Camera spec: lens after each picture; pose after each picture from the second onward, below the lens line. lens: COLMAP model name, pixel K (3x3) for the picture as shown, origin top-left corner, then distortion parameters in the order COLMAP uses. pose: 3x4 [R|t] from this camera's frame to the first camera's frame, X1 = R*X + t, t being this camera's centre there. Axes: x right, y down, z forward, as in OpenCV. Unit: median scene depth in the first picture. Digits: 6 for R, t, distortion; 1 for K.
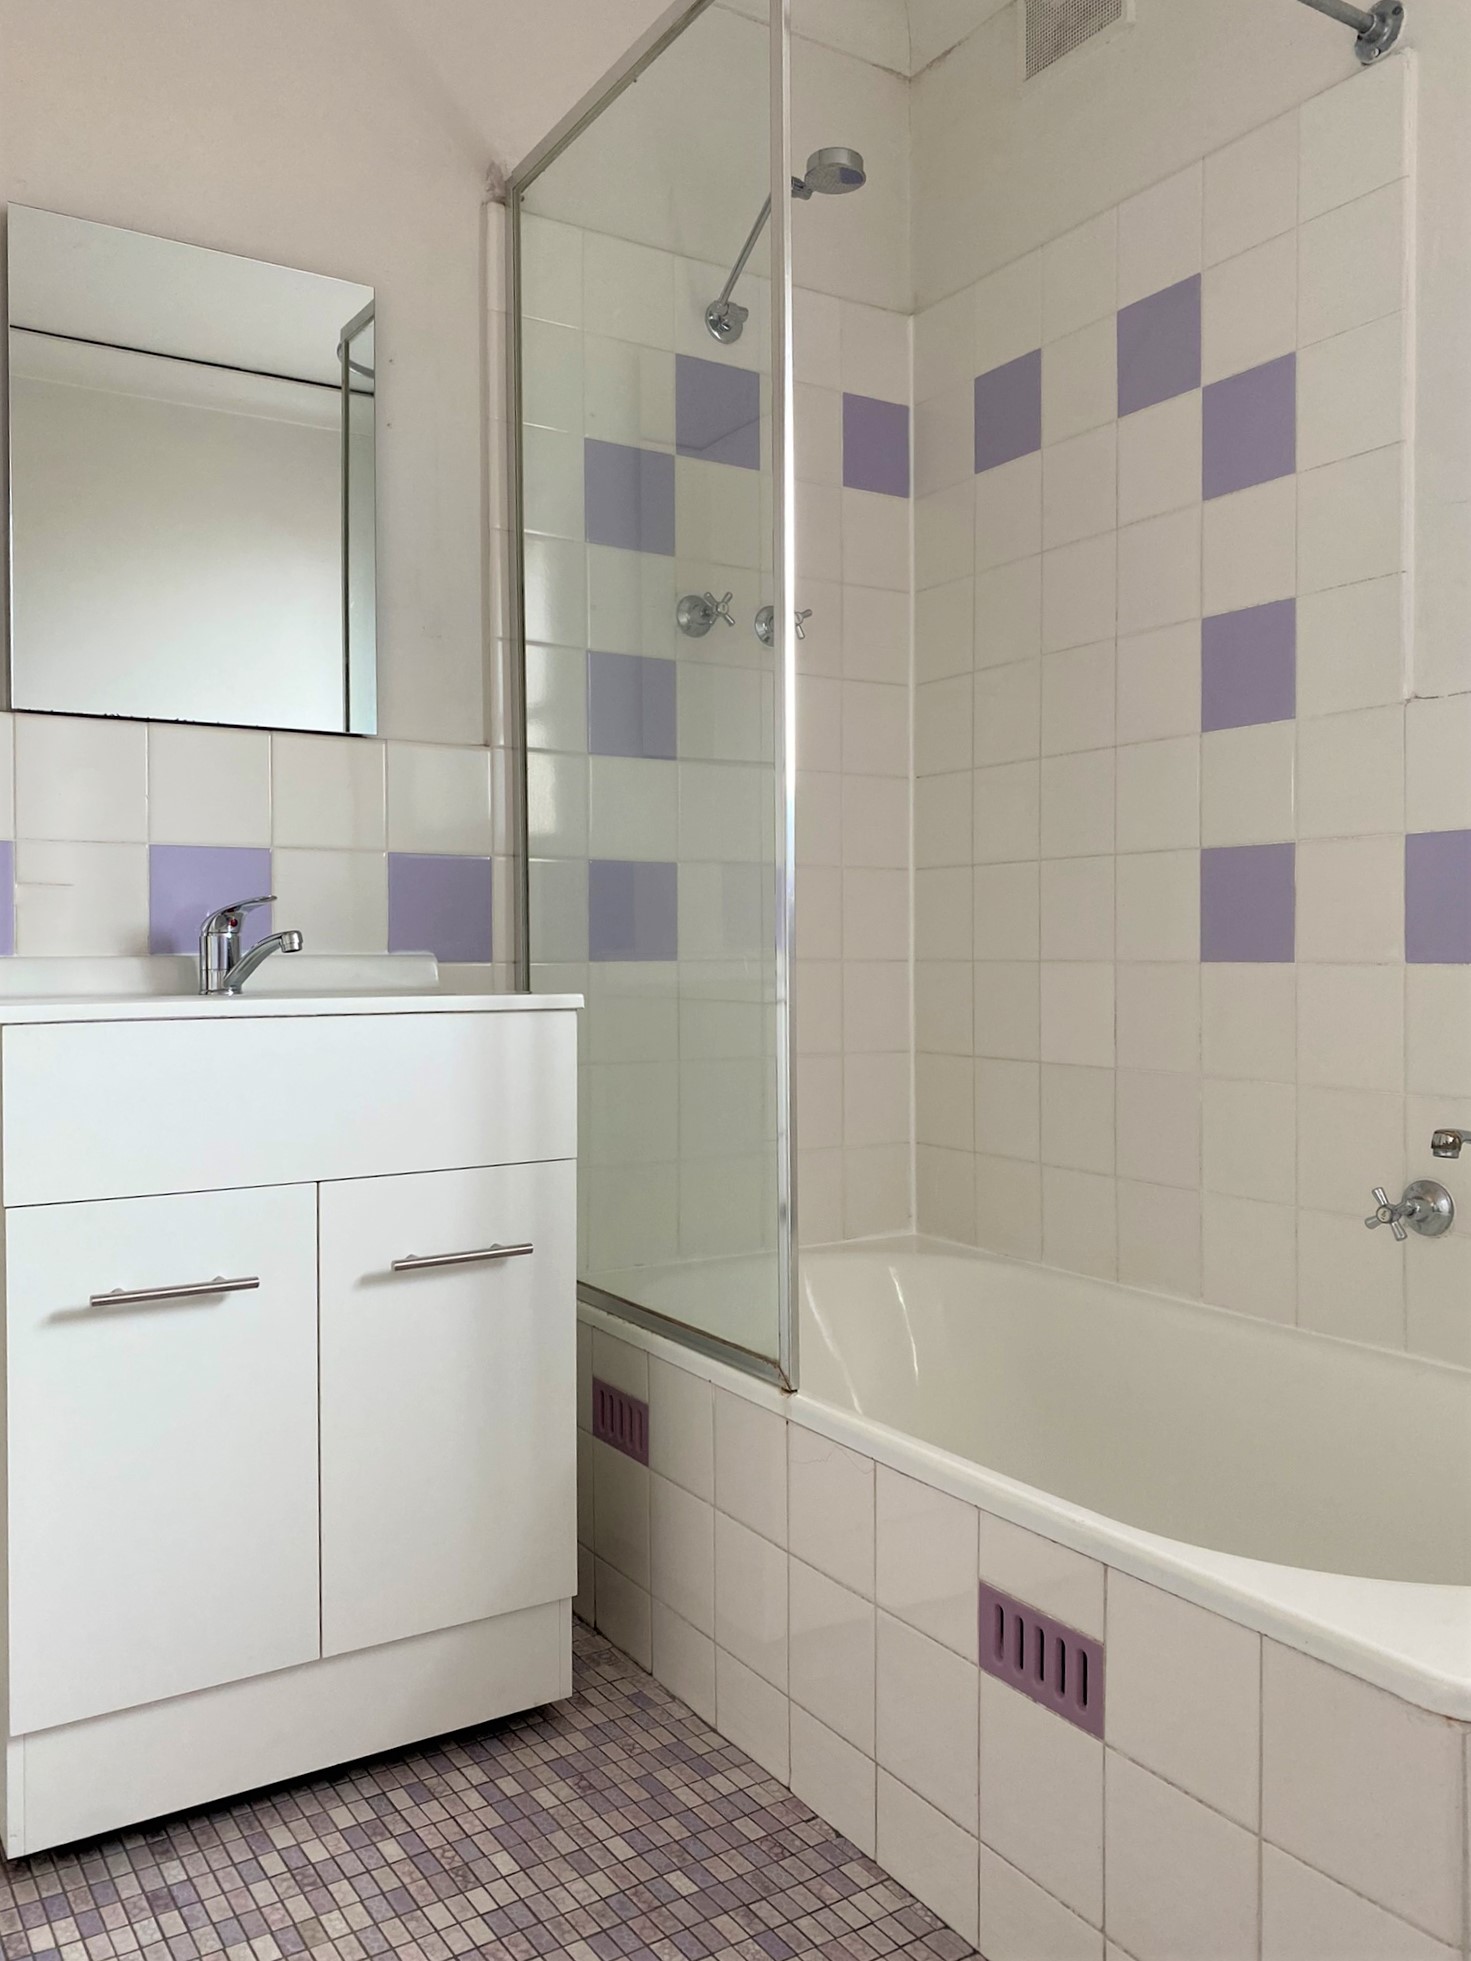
lens RADIAL K [[1550.6, 0, 735.5], [0, 1550.6, 980.5], [0, 0, 1]] dist [-0.000883, -0.003079]
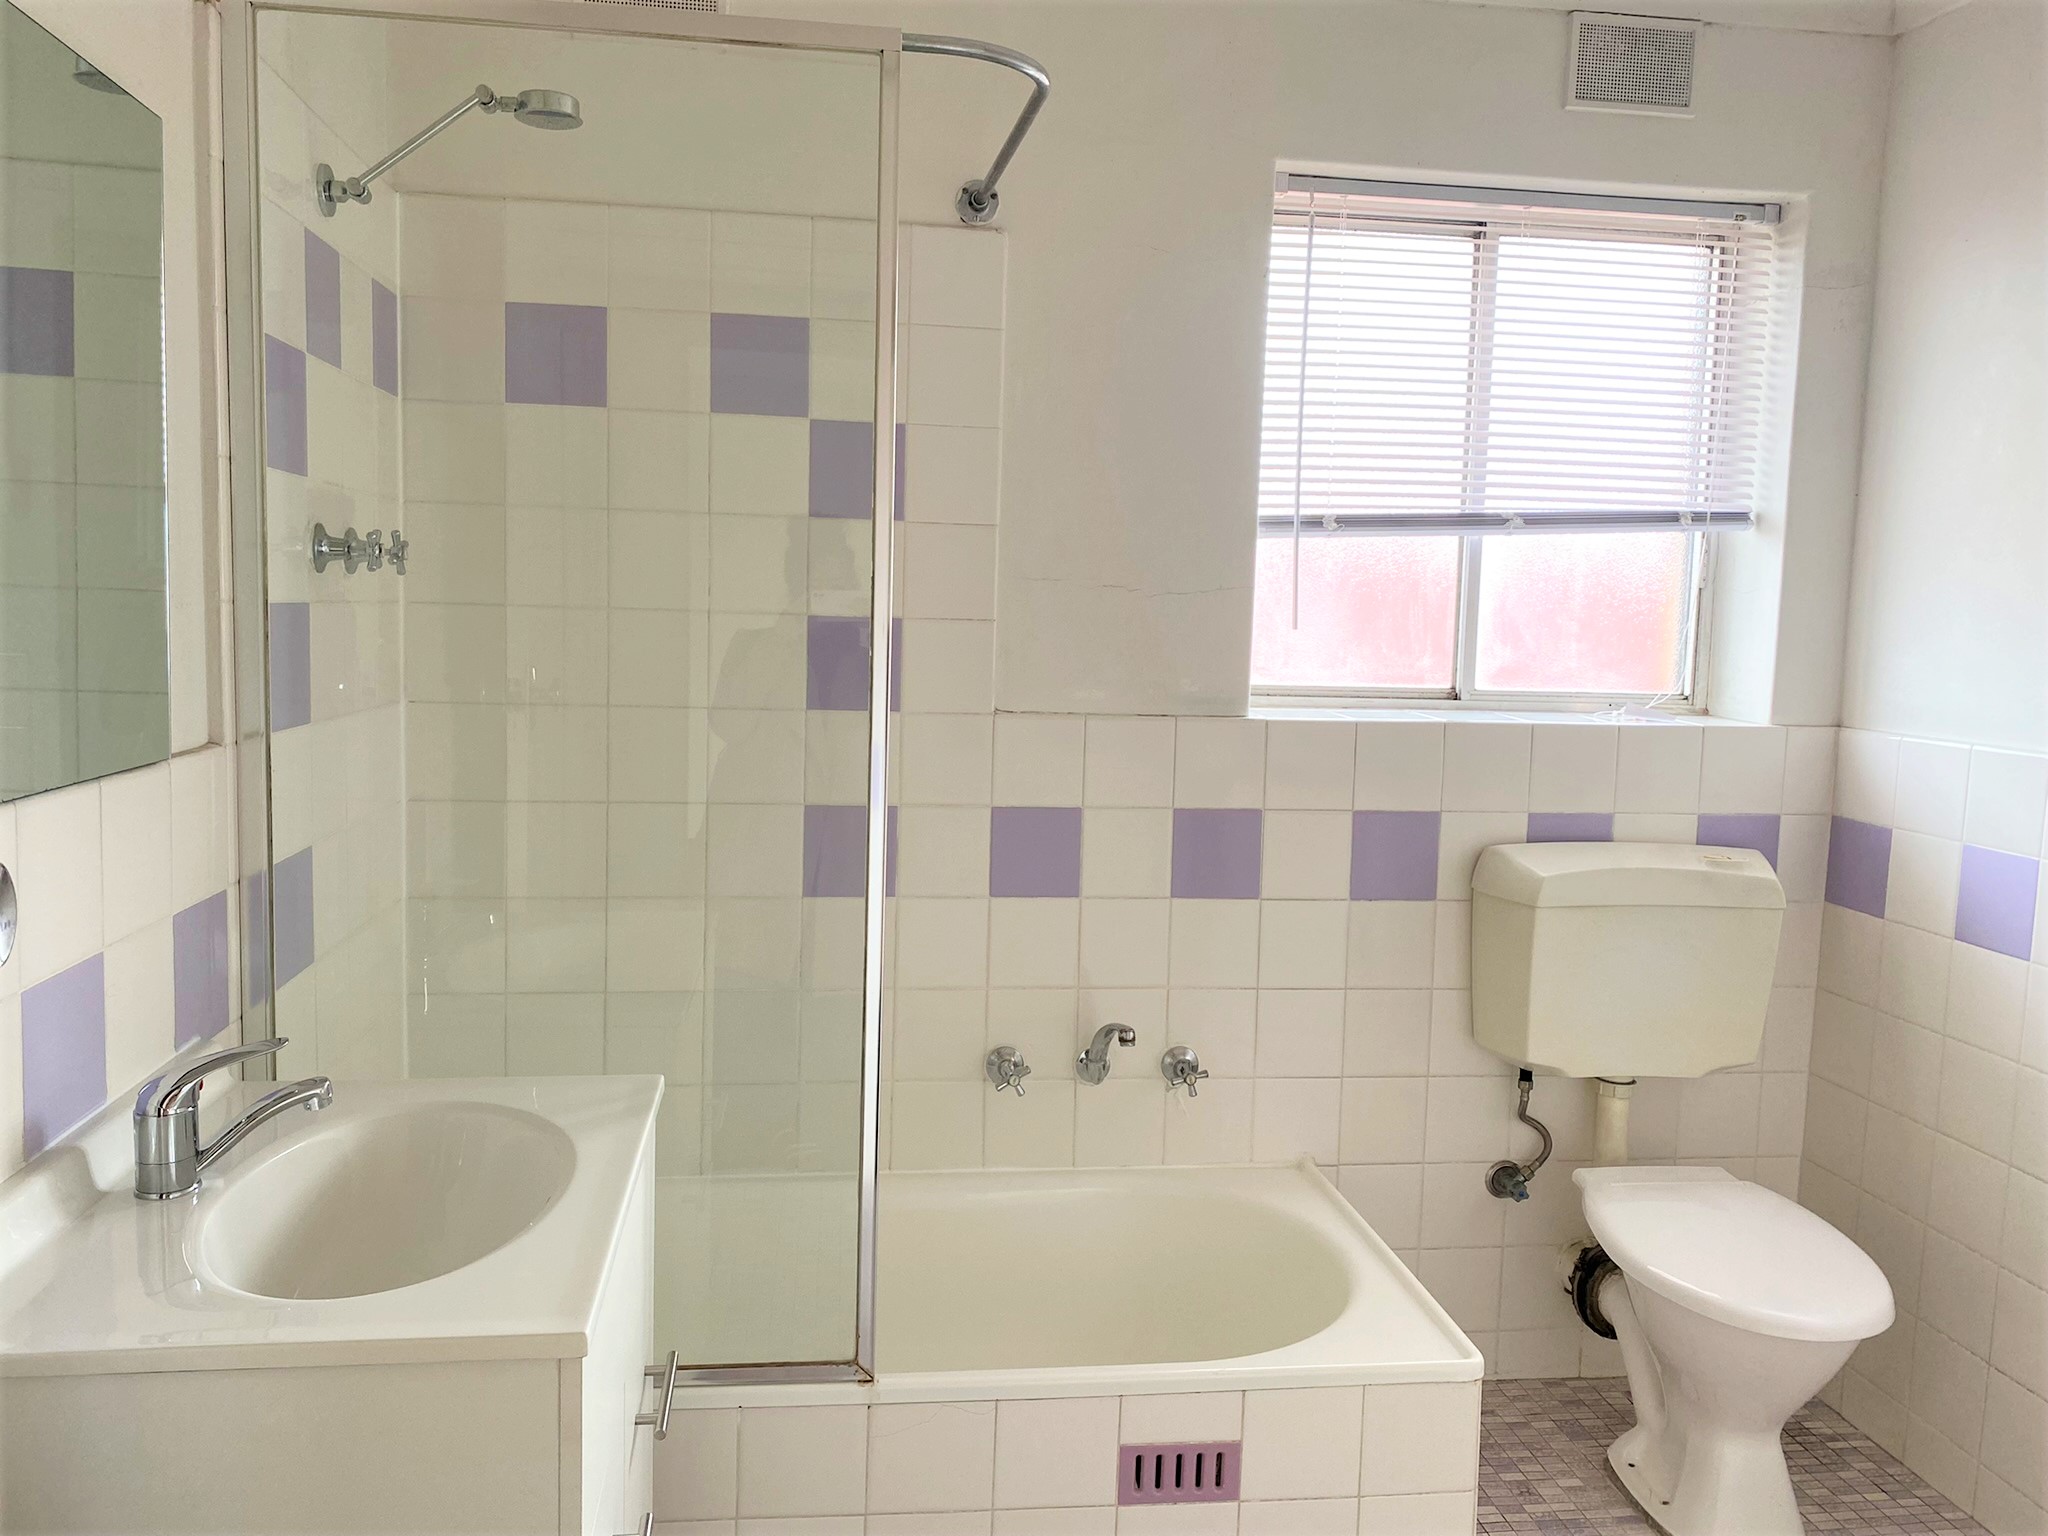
lens RADIAL K [[1619.4, 0, 1024.0], [0, 1619.4, 768.0], [0, 0, 1]] dist [-0.000883, -0.003079]
pose [[0.413536, -0.073827, 0.907489, -0.967596], [-0.012027, 0.996177, 0.086523, -0.288942], [-0.910408, -0.046695, 0.411068, 0.428124]]
